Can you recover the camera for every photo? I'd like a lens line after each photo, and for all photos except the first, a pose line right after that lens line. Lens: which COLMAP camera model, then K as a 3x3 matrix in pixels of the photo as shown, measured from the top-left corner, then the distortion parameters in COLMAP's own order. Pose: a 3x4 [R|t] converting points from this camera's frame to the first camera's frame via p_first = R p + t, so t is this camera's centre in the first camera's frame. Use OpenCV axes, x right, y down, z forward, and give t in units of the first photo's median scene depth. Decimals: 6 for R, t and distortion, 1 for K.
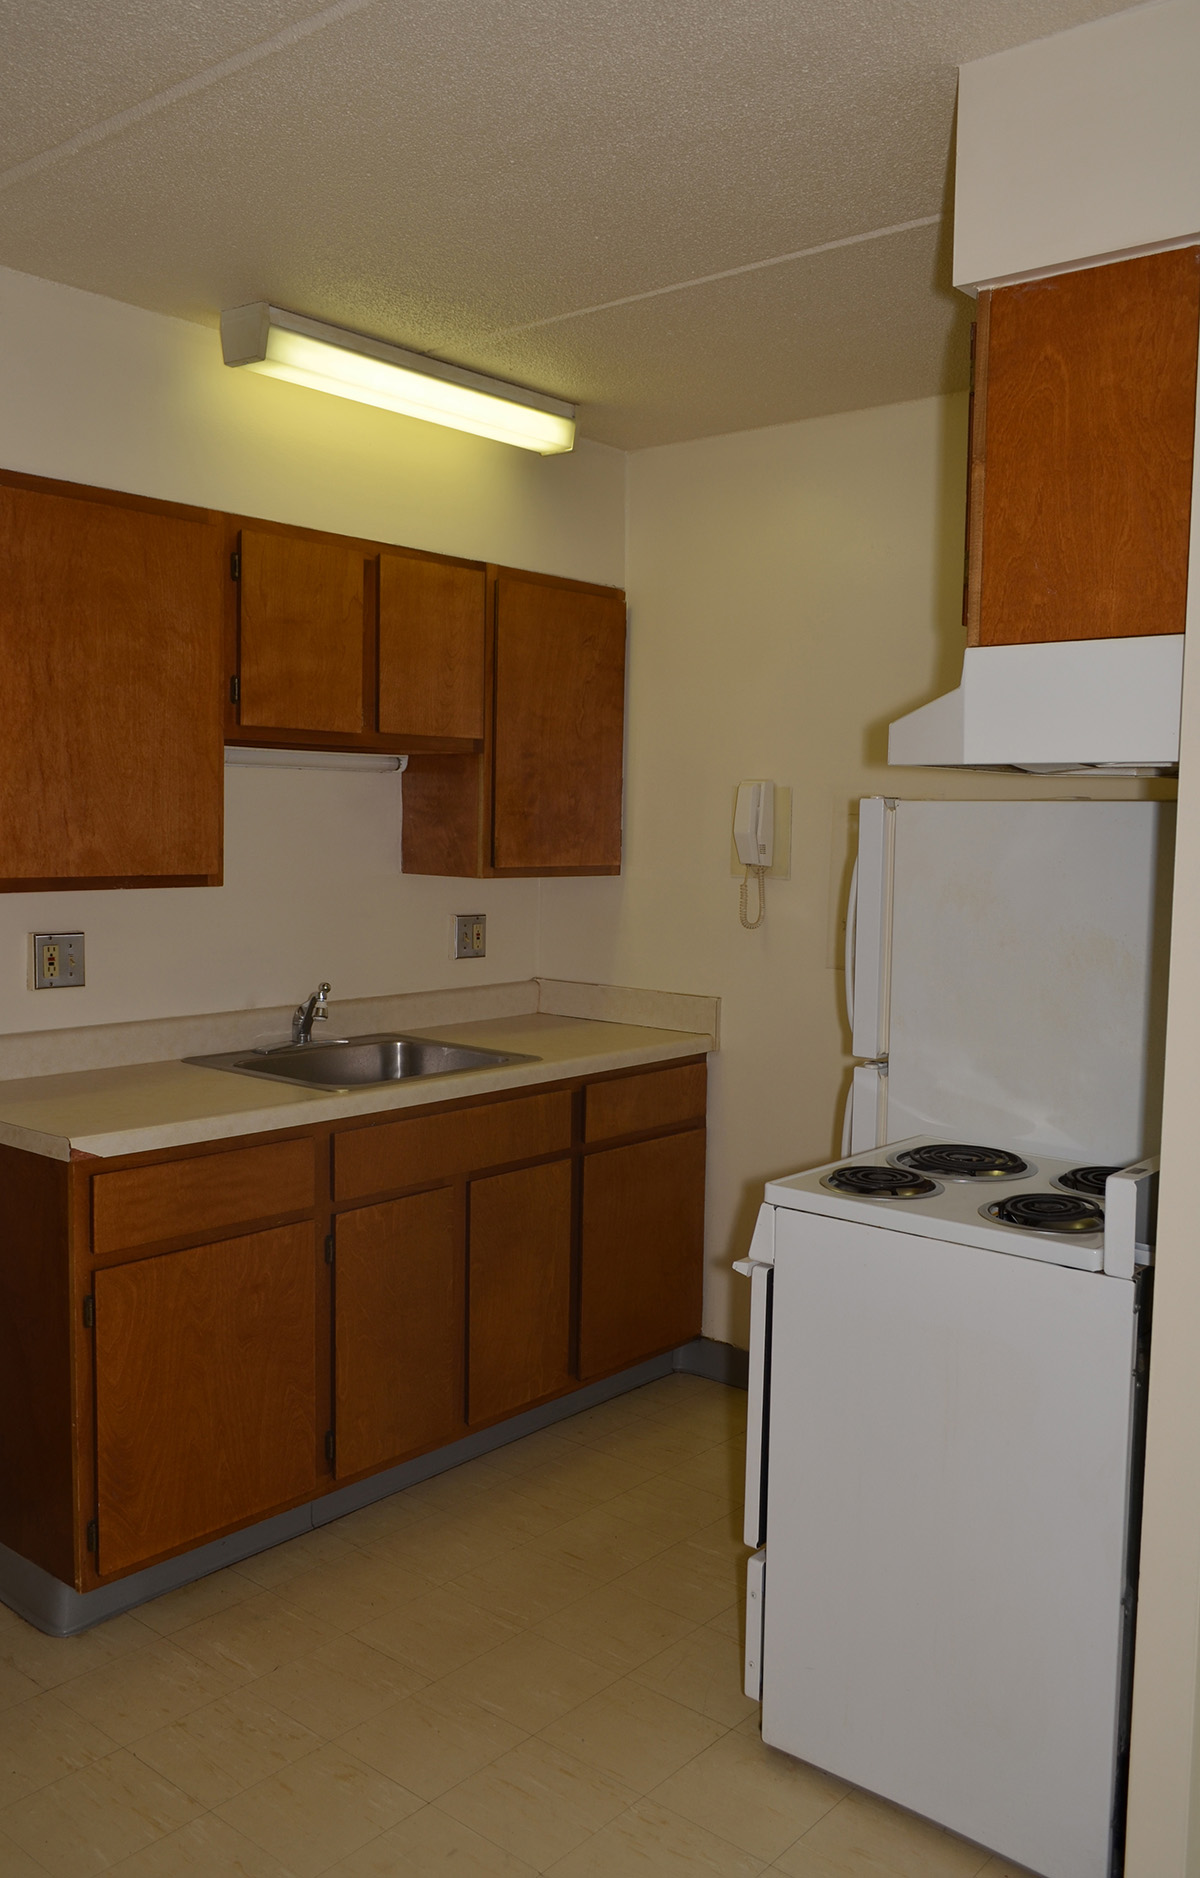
lens RADIAL K [[1534.3, 0, 600.0], [0, 1534.3, 939.0], [0, 0, 1]] dist [-0.025967, 0.004114]
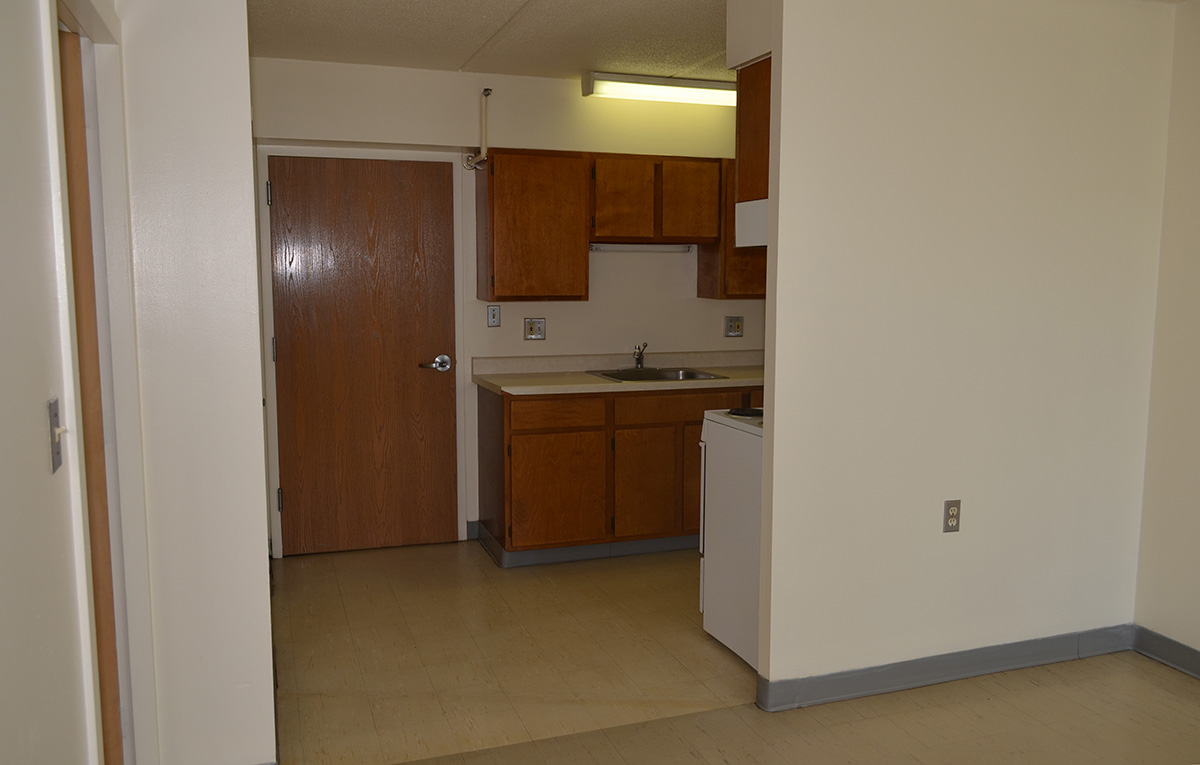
lens RADIAL K [[980.4, 0, 600.0], [0, 980.4, 382.5], [0, 0, 1]] dist [-0.025967, 0.004114]
pose [[0.863256, 0.040495, -0.503139, 0.594247], [-0.027365, 0.999065, 0.033459, 0.046742], [0.504024, -0.015115, 0.863558, -0.391317]]
